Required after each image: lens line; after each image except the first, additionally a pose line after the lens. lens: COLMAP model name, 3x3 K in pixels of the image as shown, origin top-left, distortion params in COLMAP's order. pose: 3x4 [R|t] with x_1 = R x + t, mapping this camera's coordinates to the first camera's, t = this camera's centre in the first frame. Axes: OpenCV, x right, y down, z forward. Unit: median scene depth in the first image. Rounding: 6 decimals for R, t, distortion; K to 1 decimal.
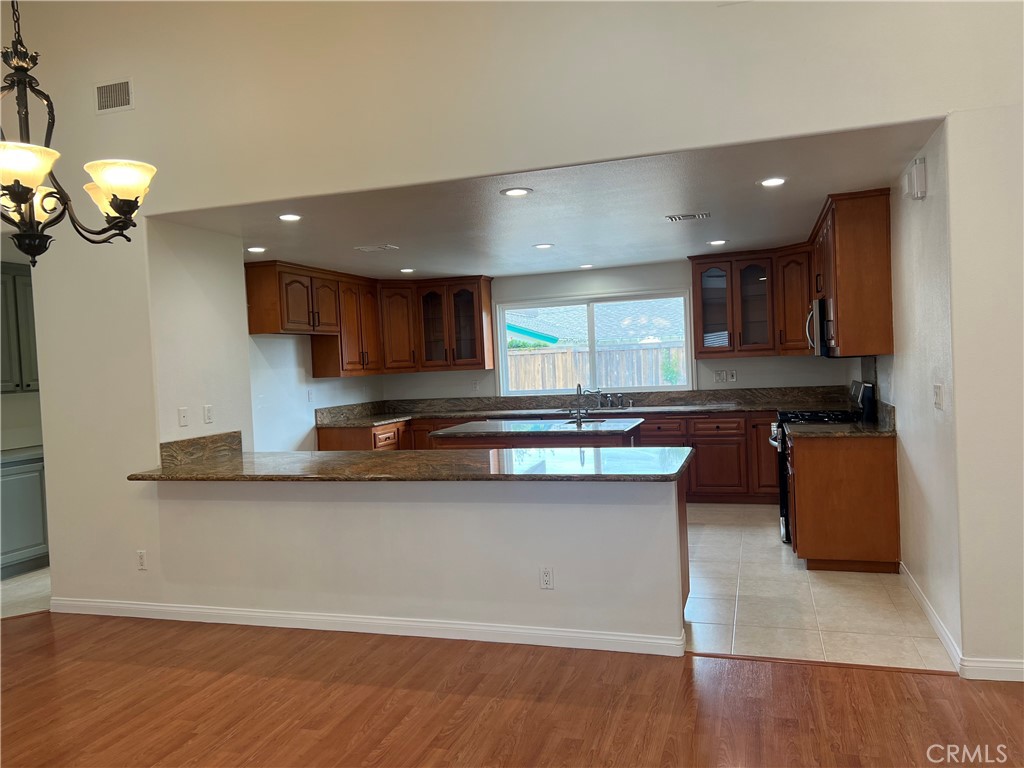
lens RADIAL K [[767.7, 0, 509.2], [0, 767.7, 384.2], [0, 0, 1]] dist [0.069784, -0.071304]
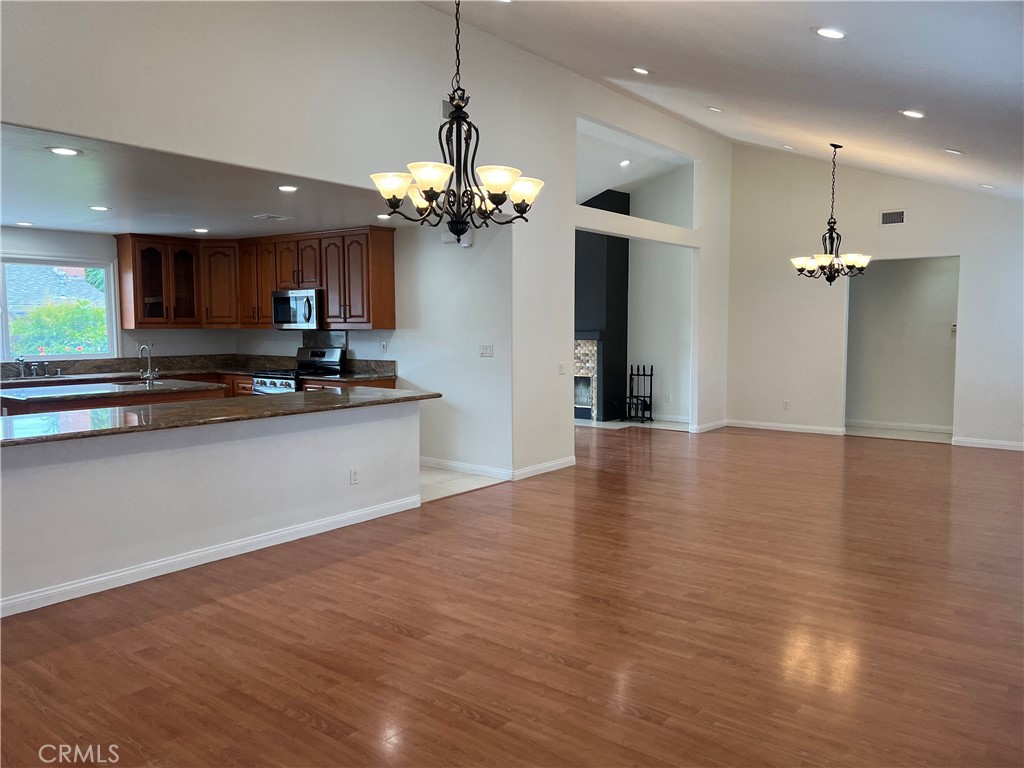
lens RADIAL K [[767.7, 0, 513.5], [0, 767.7, 383.6], [0, 0, 1]] dist [0.069784, -0.071304]
pose [[0.347847, -0.028196, 0.937127, -0.636416], [0.014721, 0.999589, 0.024612, 0.027264], [-0.937436, 0.005234, 0.348119, 0.126685]]
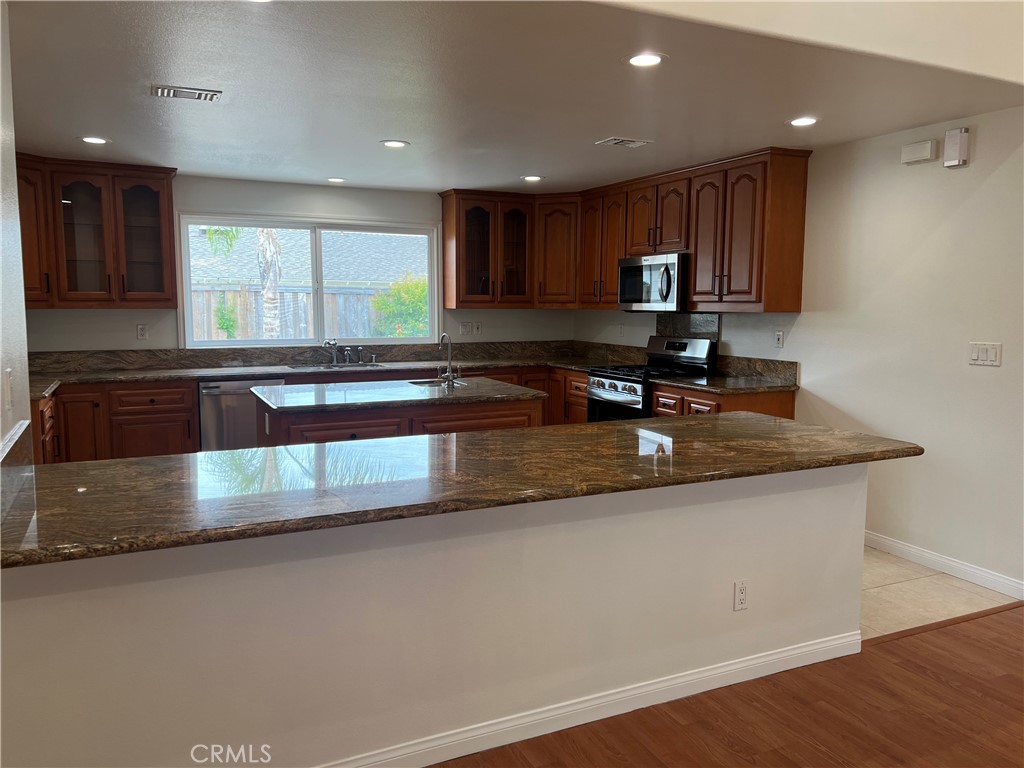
lens RADIAL K [[767.7, 0, 509.1], [0, 767.7, 382.1], [0, 0, 1]] dist [0.069784, -0.071304]
pose [[0.722696, -0.023910, 0.690753, -0.342640], [-0.017624, 0.998439, 0.052999, 0.004585], [-0.690942, -0.050476, 0.721146, 0.338589]]
